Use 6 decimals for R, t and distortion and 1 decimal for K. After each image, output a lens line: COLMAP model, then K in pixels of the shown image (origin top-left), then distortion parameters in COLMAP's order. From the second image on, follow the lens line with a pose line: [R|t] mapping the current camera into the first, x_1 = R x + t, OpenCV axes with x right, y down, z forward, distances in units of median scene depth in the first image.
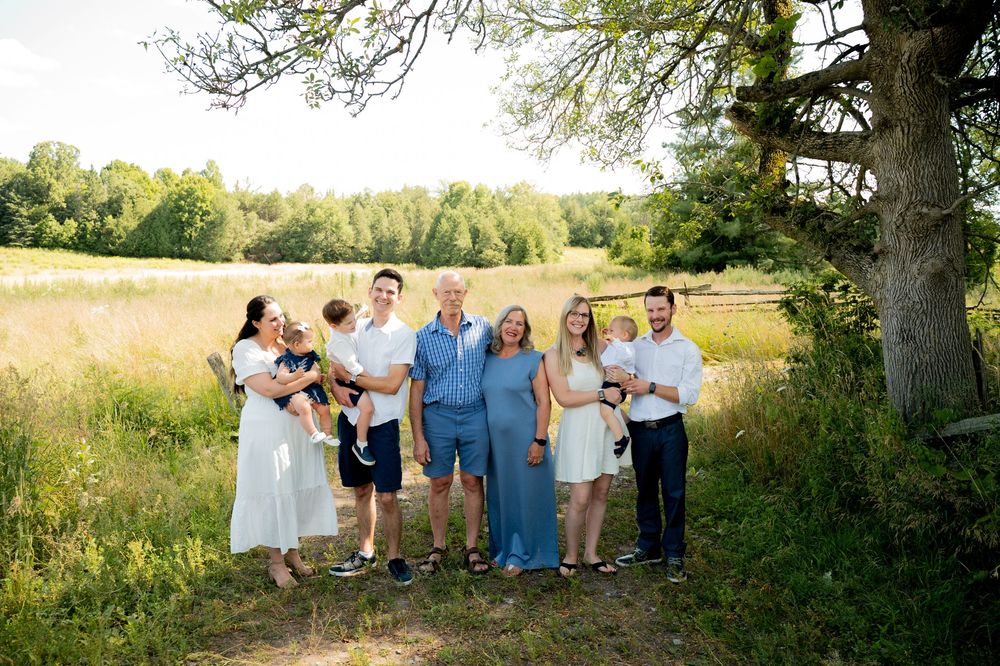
lens RADIAL K [[846.4, 0, 491.9], [0, 846.4, 328.9], [0, 0, 1]] dist [-0.023270, 0.016540]
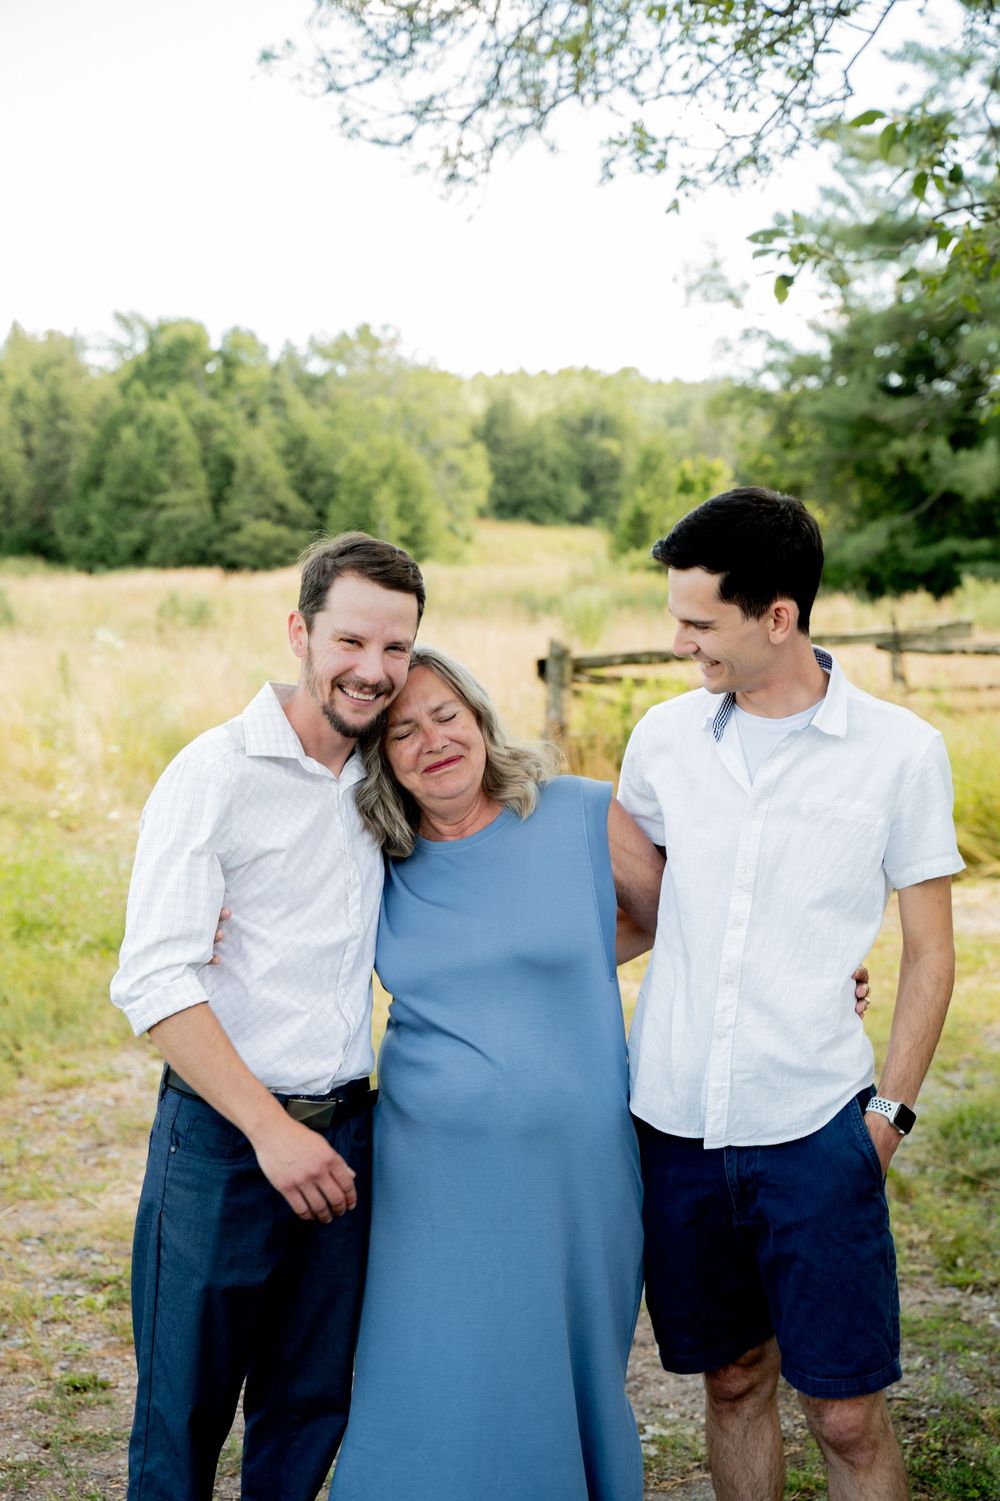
lens RADIAL K [[2266.2, 0, 490.3], [0, 2266.2, 769.5], [0, 0, 1]] dist [0.021229, 0.000000]
pose [[0.994763, 0.014487, 0.101176, -0.003518], [-0.015119, 0.999871, 0.005482, 0.000647], [-0.101083, -0.006983, 0.994853, 0.100743]]
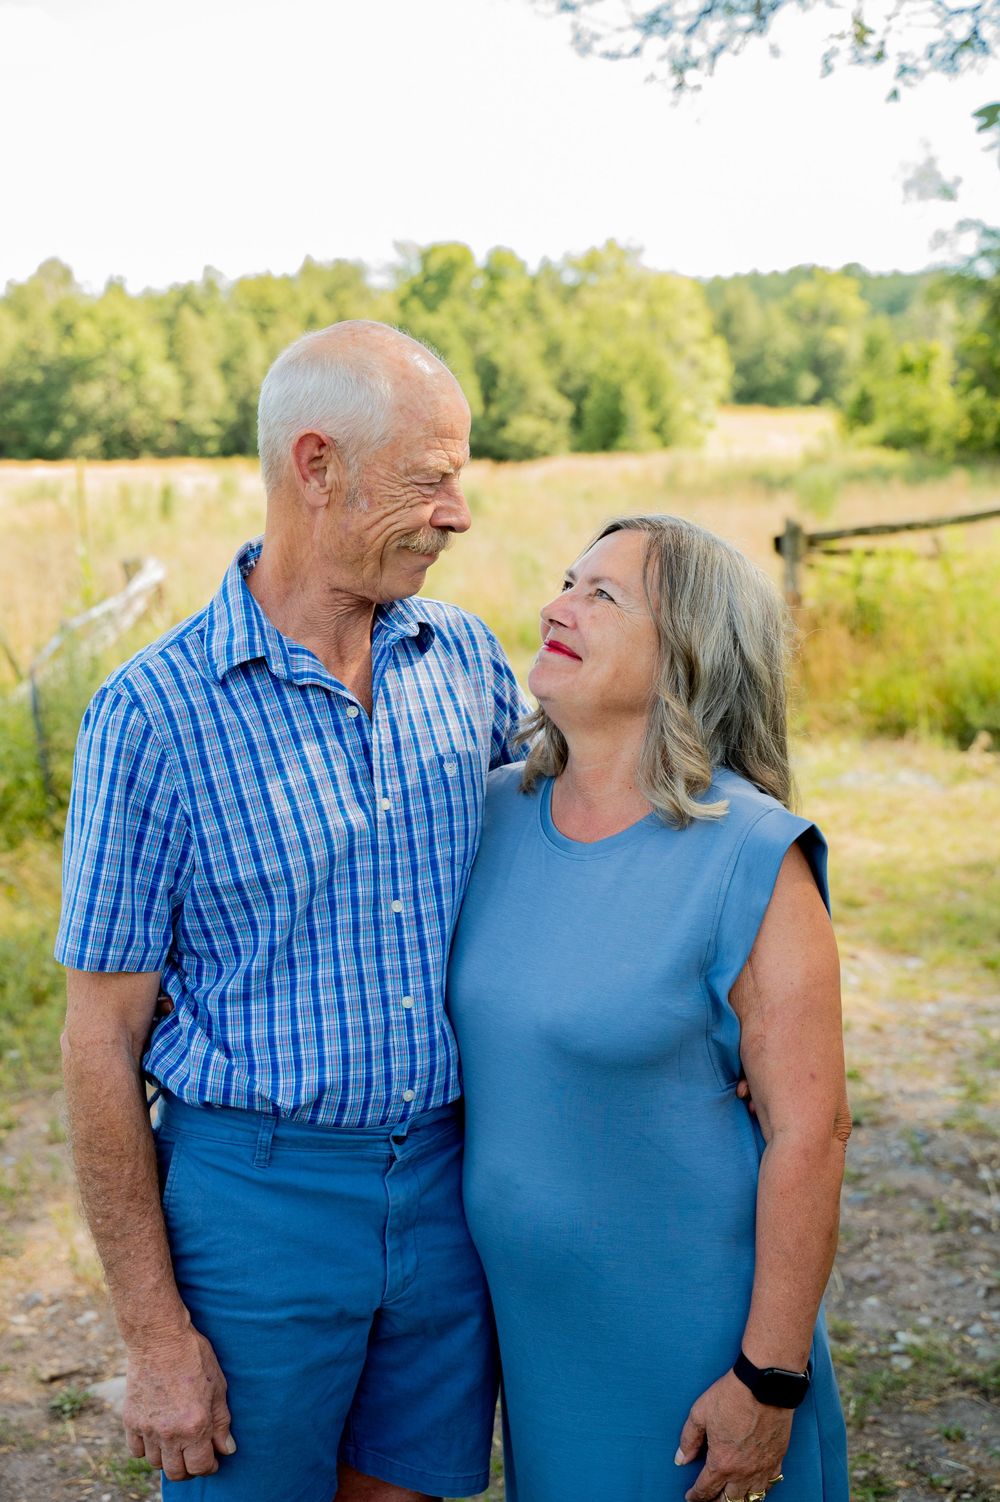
lens RADIAL K [[1964.5, 0, 510.7], [0, 1964.5, 741.5], [0, 0, 1]] dist [0.013276, 0.000000]
pose [[0.999723, -0.018475, -0.014570, 0.000187], [0.019339, 0.997913, 0.061608, -0.002048], [0.013401, -0.061873, 0.997994, 0.124544]]
